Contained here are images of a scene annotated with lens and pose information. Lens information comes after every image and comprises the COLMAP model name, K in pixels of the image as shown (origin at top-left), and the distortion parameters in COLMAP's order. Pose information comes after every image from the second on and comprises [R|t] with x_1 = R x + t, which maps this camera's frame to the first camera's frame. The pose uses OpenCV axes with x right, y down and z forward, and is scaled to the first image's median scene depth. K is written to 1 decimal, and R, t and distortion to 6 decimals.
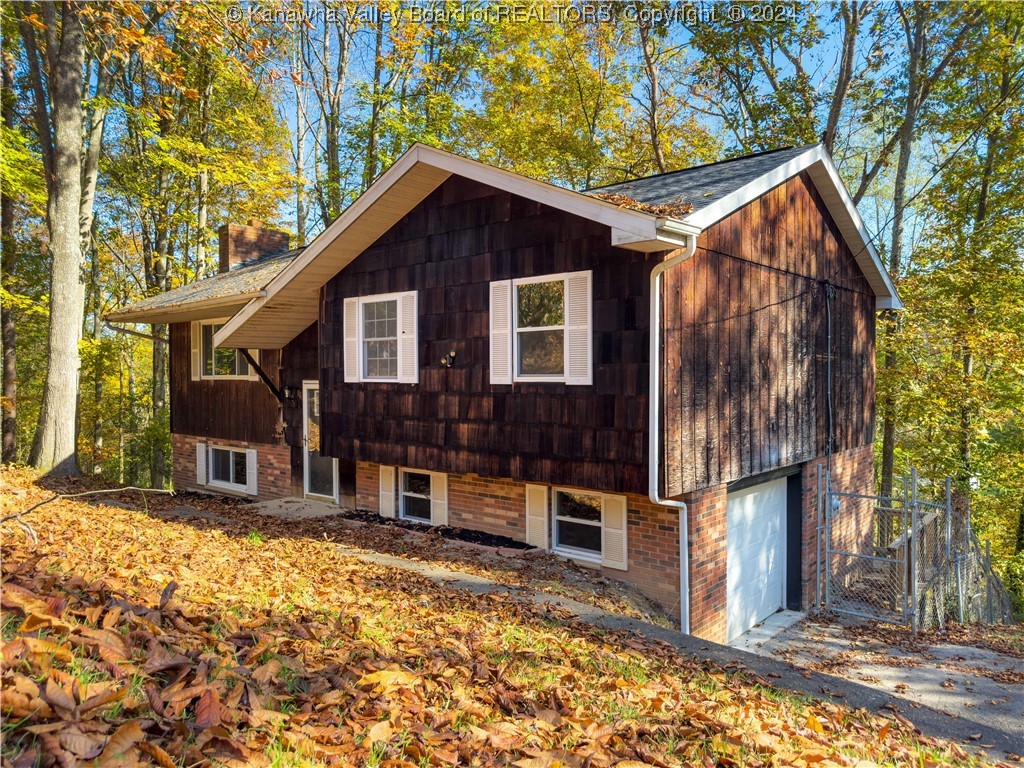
lens RADIAL K [[725.8, 0, 512.0], [0, 725.8, 384.0], [0, 0, 1]] dist [0.000440, 0.000013]
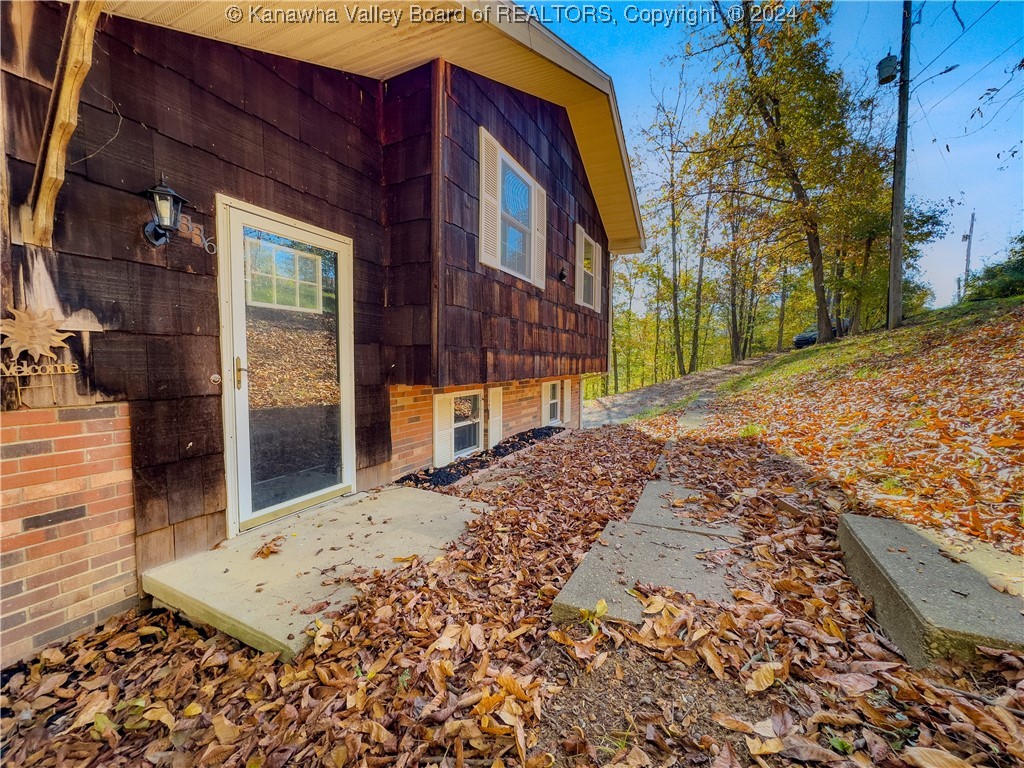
lens RADIAL K [[406.7, 0, 512.0], [0, 406.7, 384.0], [0, 0, 1]] dist [0.001512, 0.000145]
pose [[-0.242794, -0.054927, 0.968522, -0.590420], [0.001001, 0.998381, 0.056872, 0.083715], [-0.970077, 0.014777, -0.242346, 1.067274]]
